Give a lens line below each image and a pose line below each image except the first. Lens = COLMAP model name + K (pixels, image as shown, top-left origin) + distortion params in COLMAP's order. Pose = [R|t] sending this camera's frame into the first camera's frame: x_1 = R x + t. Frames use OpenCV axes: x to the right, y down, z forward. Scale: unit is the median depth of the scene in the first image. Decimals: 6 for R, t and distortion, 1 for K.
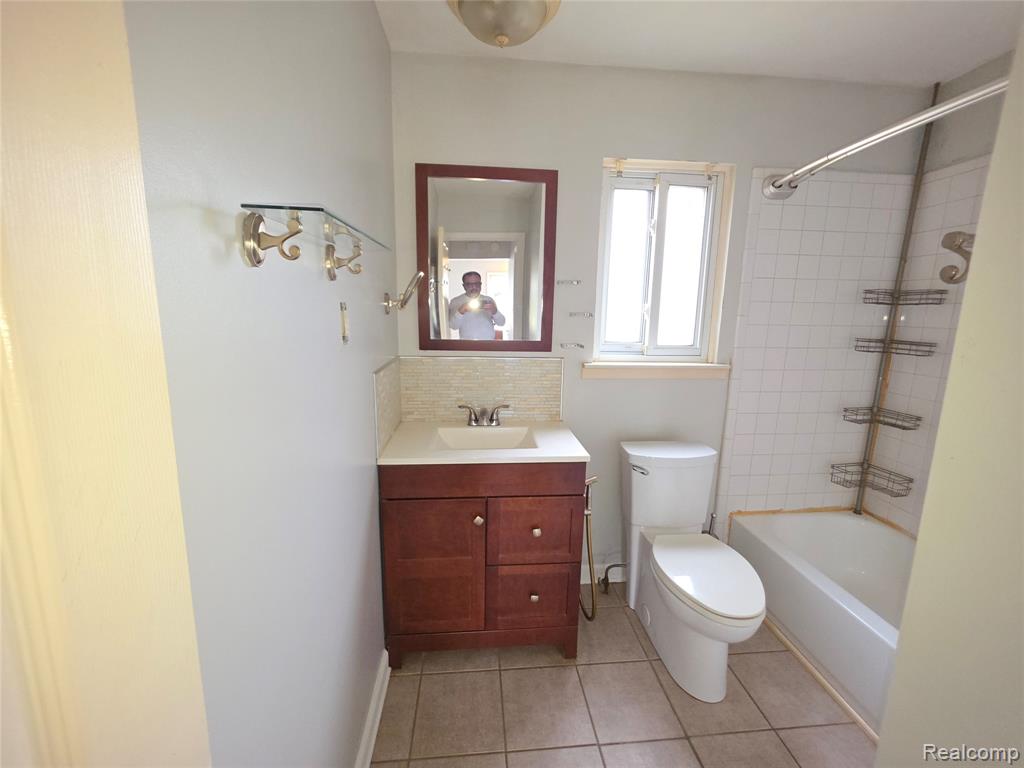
lens RADIAL K [[409.6, 0, 509.1], [0, 409.6, 380.8], [0, 0, 1]] dist [0.000230, 0.000084]
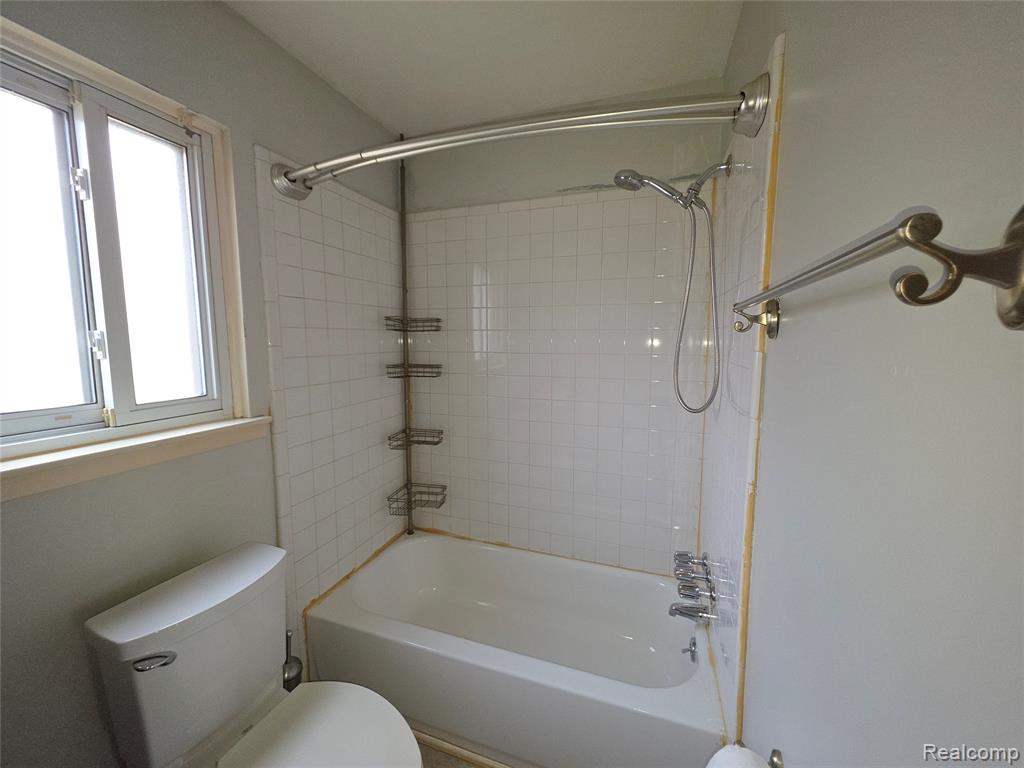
lens RADIAL K [[409.6, 0, 509.1], [0, 409.6, 380.8], [0, 0, 1]] dist [0.000230, 0.000084]
pose [[0.412365, -0.109997, 0.904354, 0.076595], [0.164146, 0.985409, 0.045009, -0.062637], [-0.896109, 0.129886, 0.424404, 0.324140]]
